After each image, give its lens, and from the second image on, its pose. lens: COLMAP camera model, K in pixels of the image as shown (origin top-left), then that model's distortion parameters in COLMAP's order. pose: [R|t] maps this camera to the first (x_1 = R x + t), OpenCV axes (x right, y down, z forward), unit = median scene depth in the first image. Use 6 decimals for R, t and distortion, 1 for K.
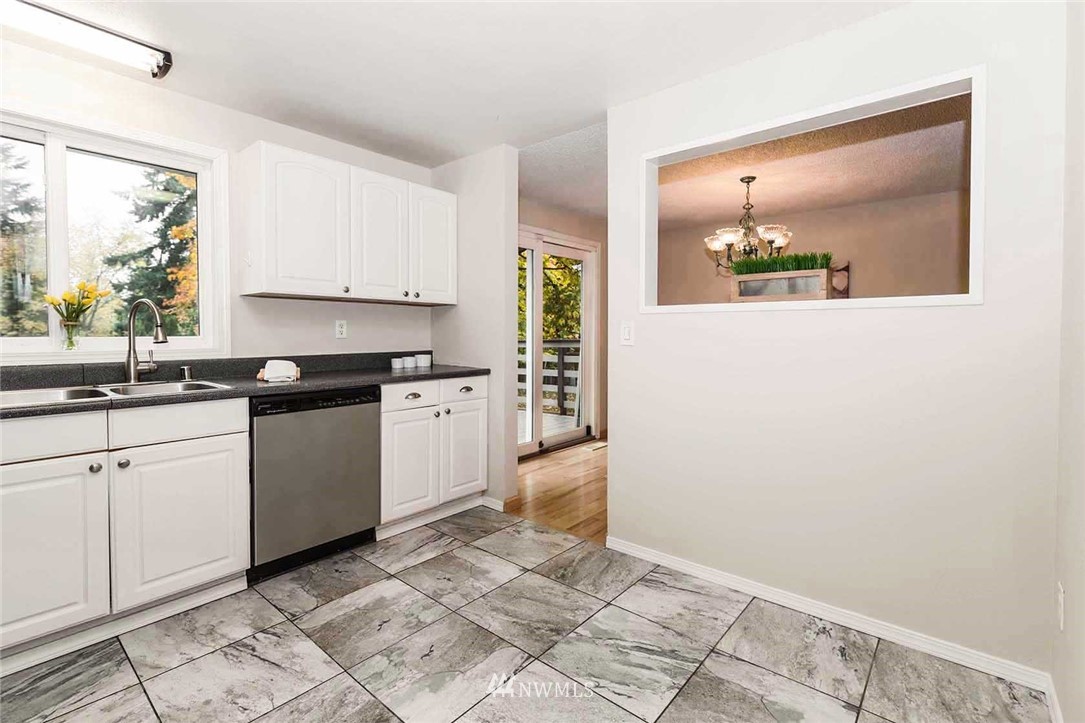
lens RADIAL K [[480.0, 0, 570.2], [0, 480.0, 344.4], [0, 0, 1]] dist [-0.000345, -0.000358]
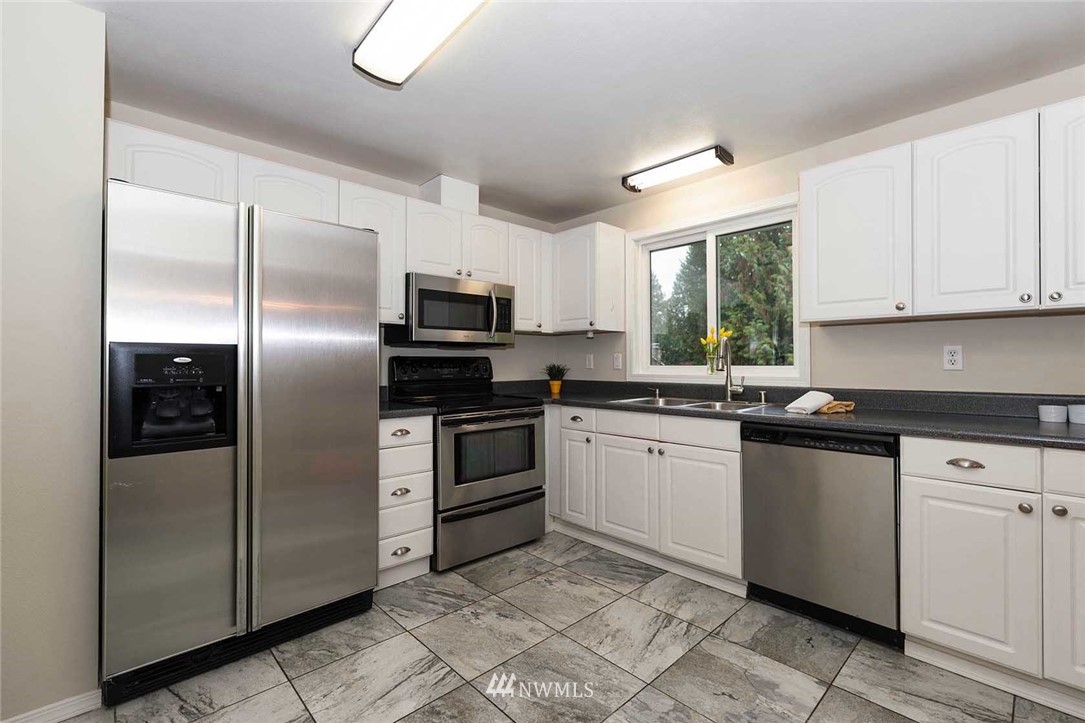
lens RADIAL K [[480.0, 0, 548.5], [0, 480.0, 353.9], [0, 0, 1]] dist [-0.000345, -0.000358]
pose [[-0.125940, -0.016019, -0.991909, 0.474481], [-0.022055, 0.999668, -0.013344, -0.020294], [0.991793, 0.020196, -0.126251, 0.692779]]
